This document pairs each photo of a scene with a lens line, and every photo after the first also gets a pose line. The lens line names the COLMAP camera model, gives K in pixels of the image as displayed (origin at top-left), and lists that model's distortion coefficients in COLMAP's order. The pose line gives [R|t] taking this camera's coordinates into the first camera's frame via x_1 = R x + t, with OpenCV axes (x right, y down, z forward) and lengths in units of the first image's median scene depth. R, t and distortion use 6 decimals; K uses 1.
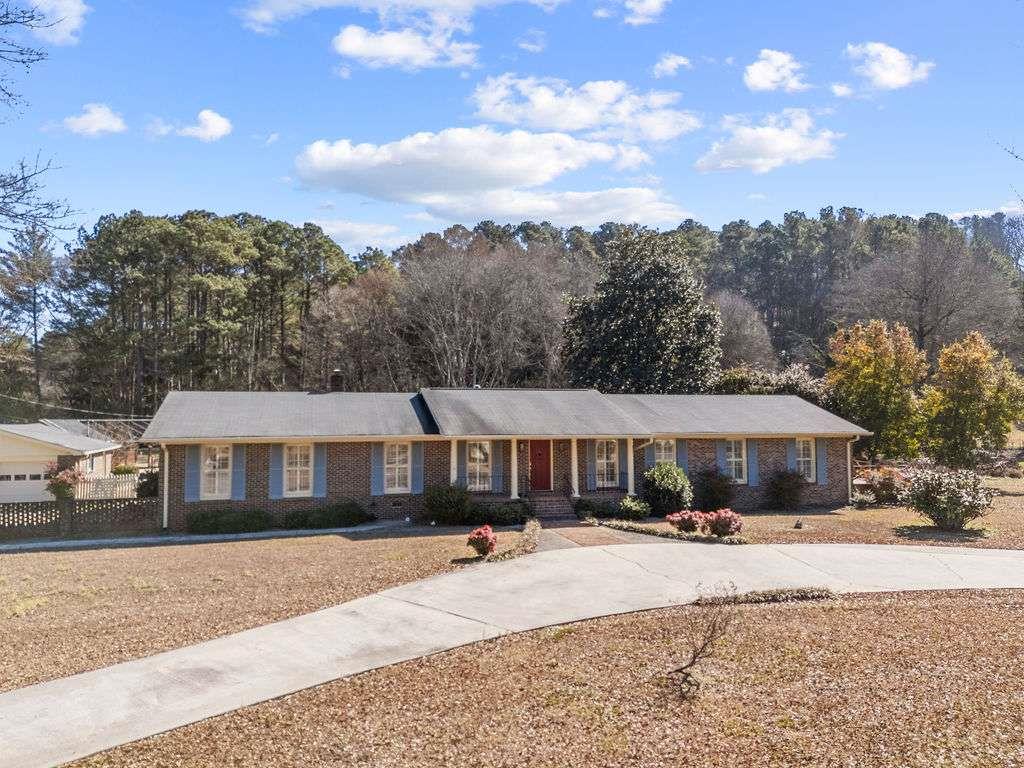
lens RADIAL K [[747.0, 0, 512.0], [0, 747.0, 384.0], [0, 0, 1]] dist [0.026006, -0.003041]
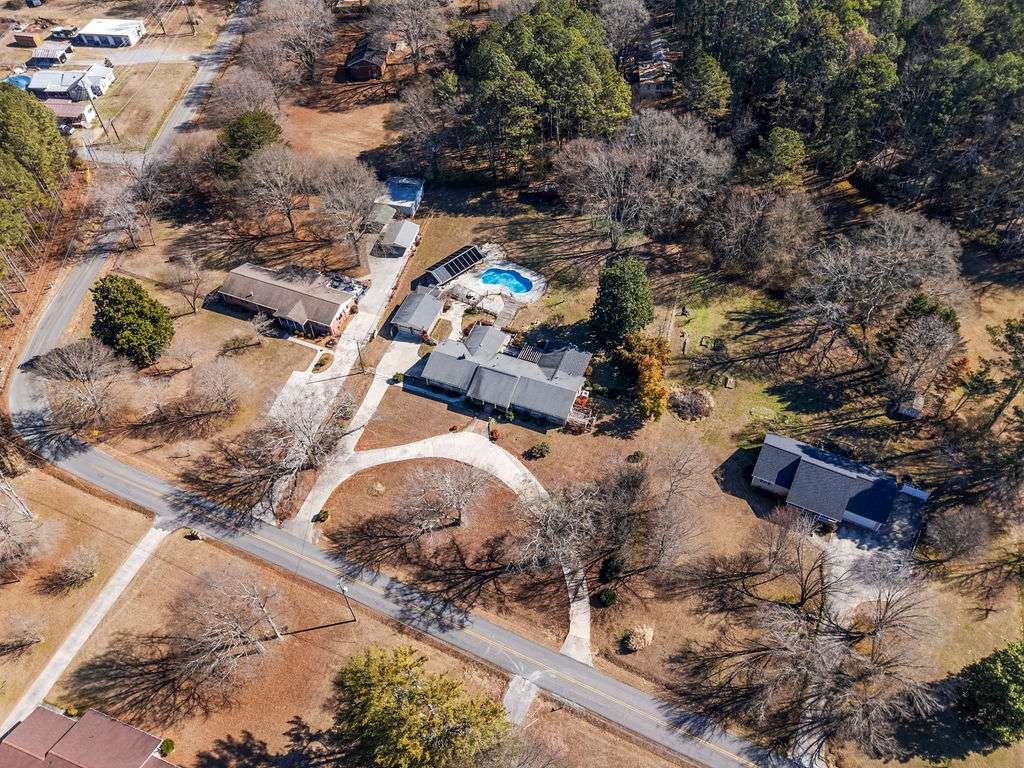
lens RADIAL K [[747.0, 0, 512.0], [0, 747.0, 384.0], [0, 0, 1]] dist [0.026006, -0.003041]
pose [[0.791700, 0.446688, -0.416750, 1.844526], [0.065523, 0.616157, 0.784893, -3.245025], [0.607386, -0.648707, 0.458543, -0.907489]]
